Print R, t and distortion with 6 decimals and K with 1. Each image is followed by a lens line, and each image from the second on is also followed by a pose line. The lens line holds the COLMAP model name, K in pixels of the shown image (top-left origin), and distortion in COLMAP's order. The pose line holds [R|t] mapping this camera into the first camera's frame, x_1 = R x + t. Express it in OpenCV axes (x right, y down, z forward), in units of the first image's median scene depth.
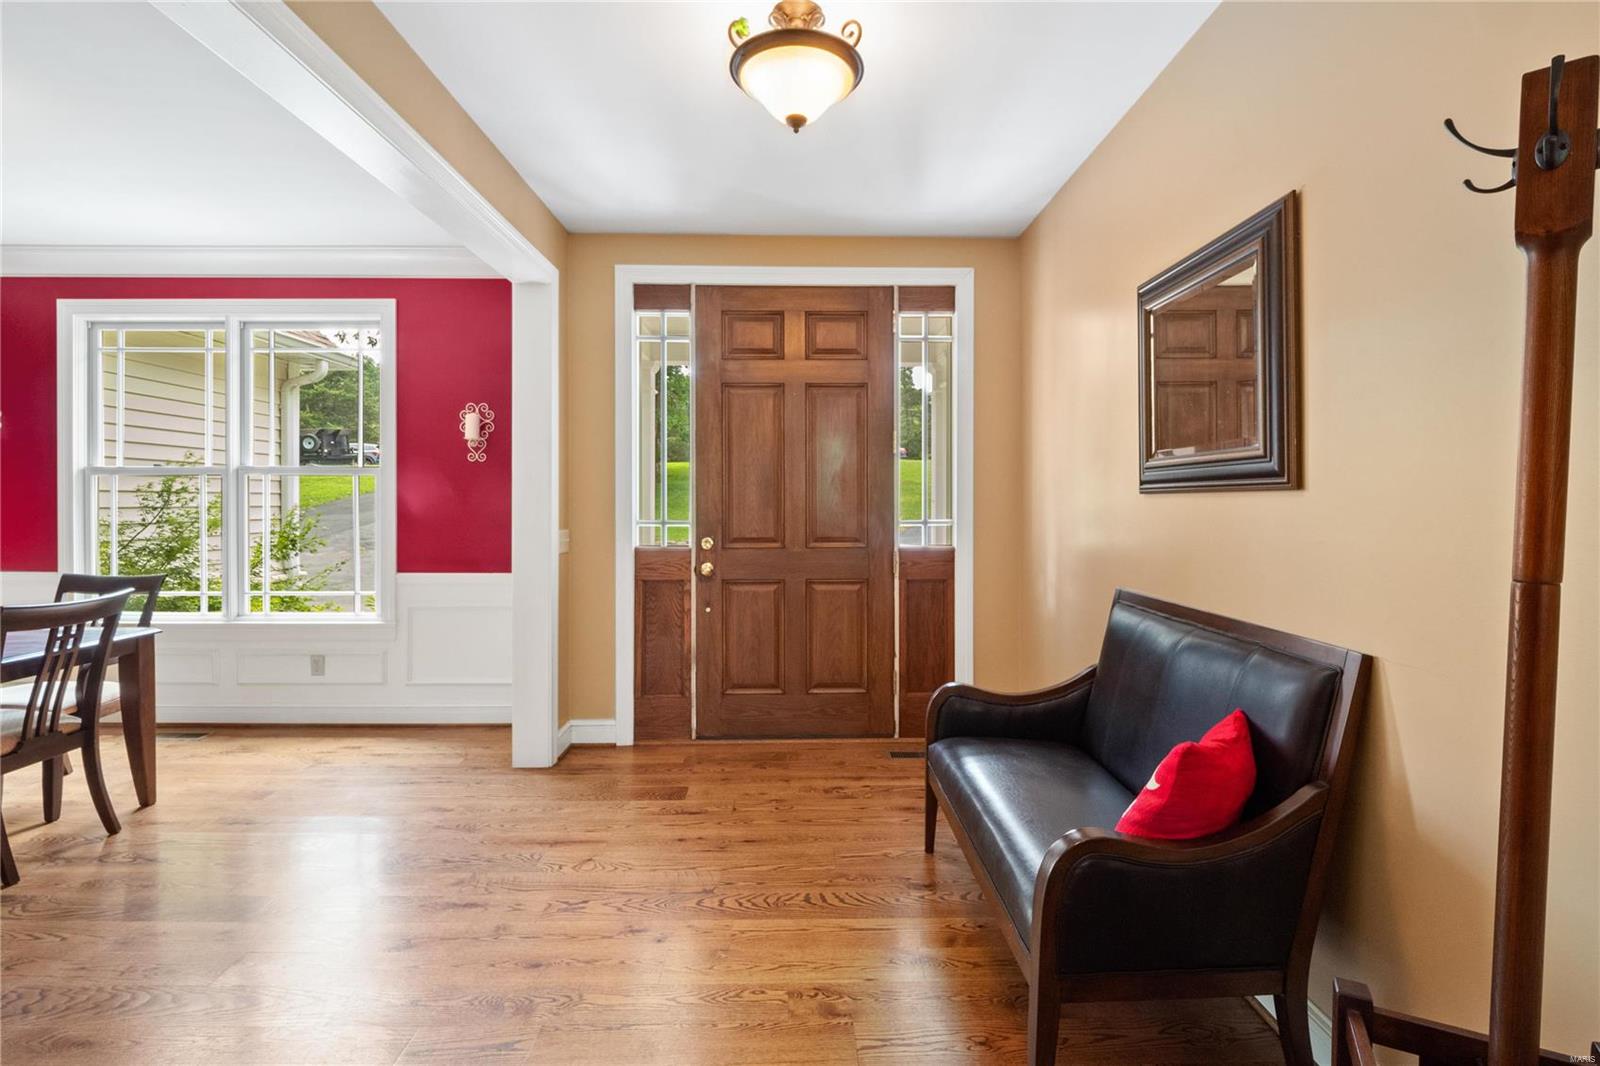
lens RADIAL K [[764.0, 0, 800.2], [0, 764.0, 500.3], [0, 0, 1]] dist [-0.001084, -0.000405]
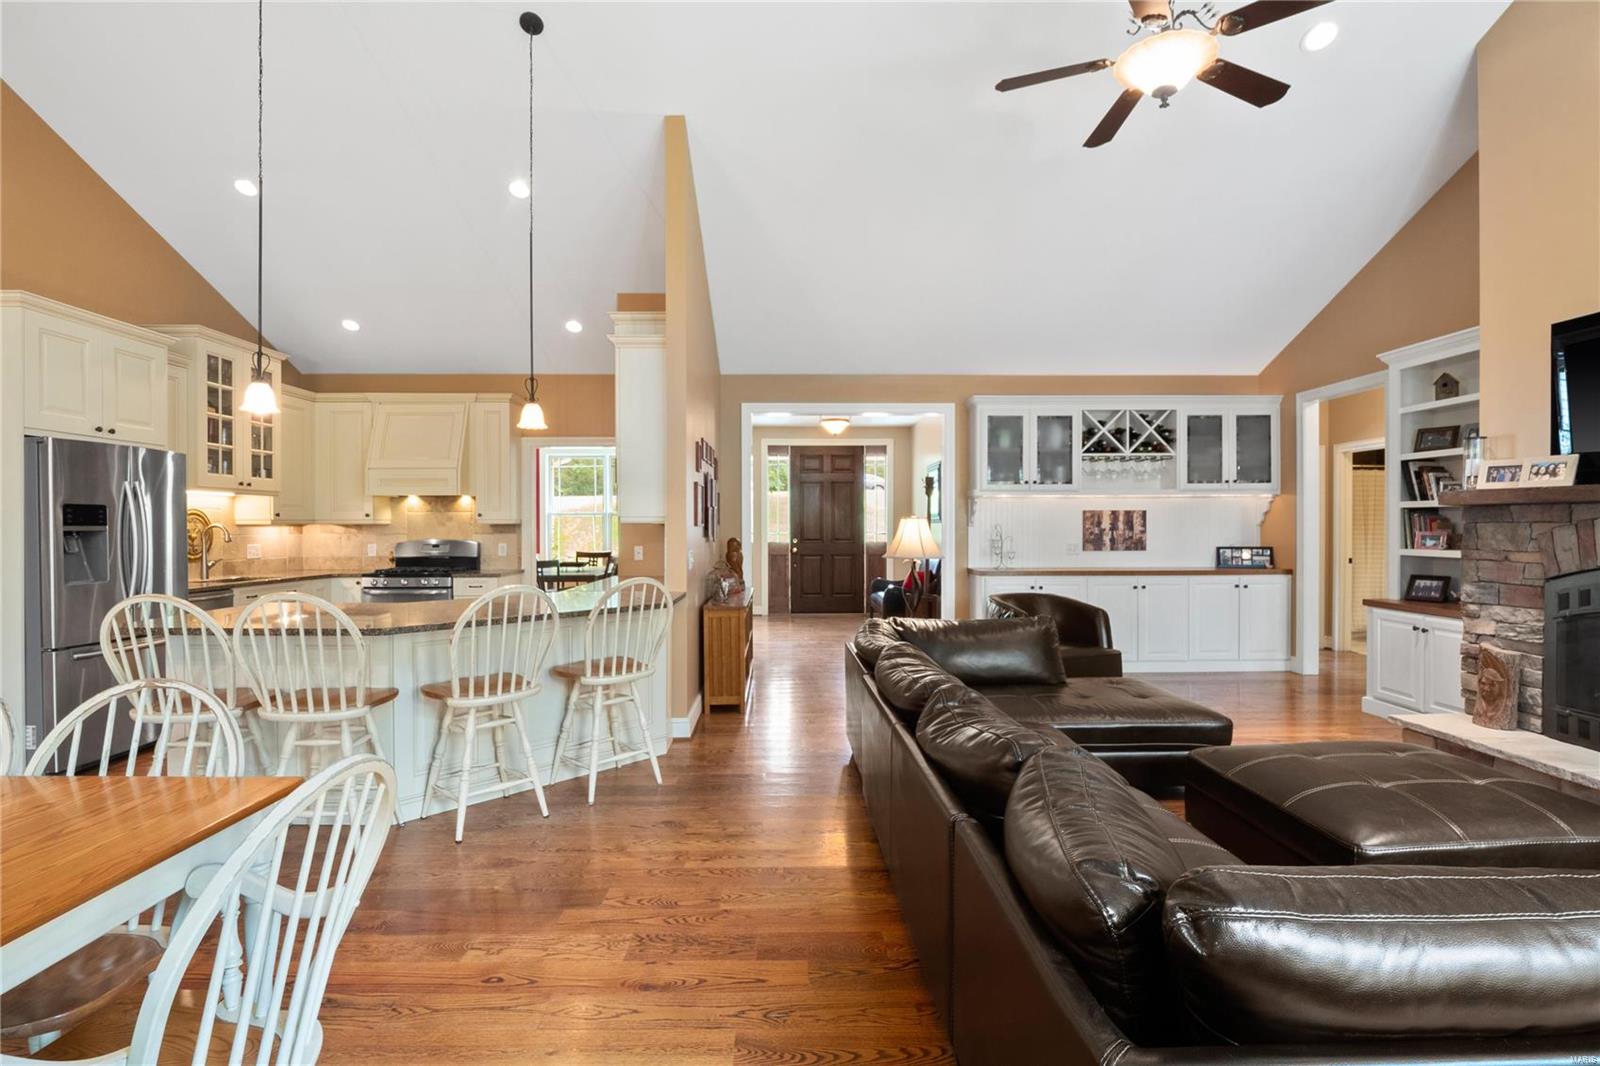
lens RADIAL K [[773.7, 0, 800.0], [0, 773.7, 533.0], [0, 0, 1]] dist [-0.000344, 0.000044]
pose [[0.999973, -0.003406, 0.006468, -0.121929], [0.003335, 0.999936, 0.010848, -0.001275], [-0.006505, -0.010826, 0.999920, -1.737703]]
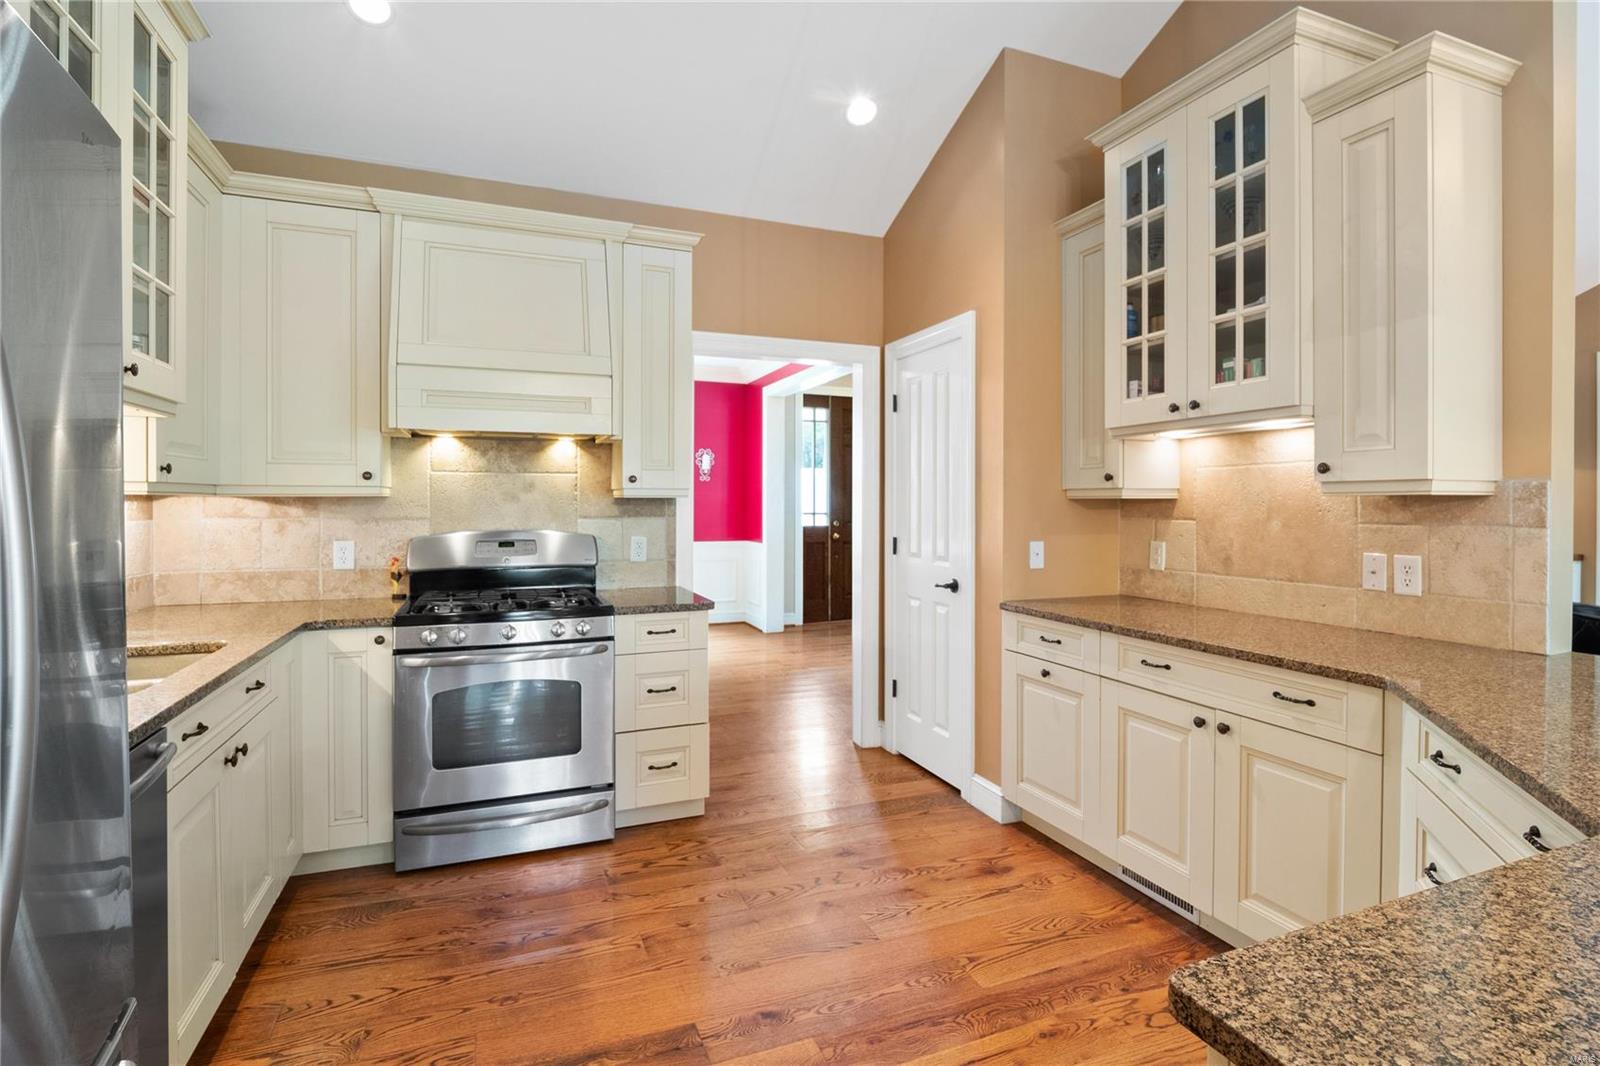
lens RADIAL K [[764.0, 0, 800.2], [0, 764.0, 500.3], [0, 0, 1]] dist [-0.001084, -0.000405]
pose [[0.932199, 0.001158, 0.361945, -0.942901], [-0.000266, 0.999997, -0.002514, -0.000159], [-0.361946, 0.002247, 0.932196, -0.849282]]
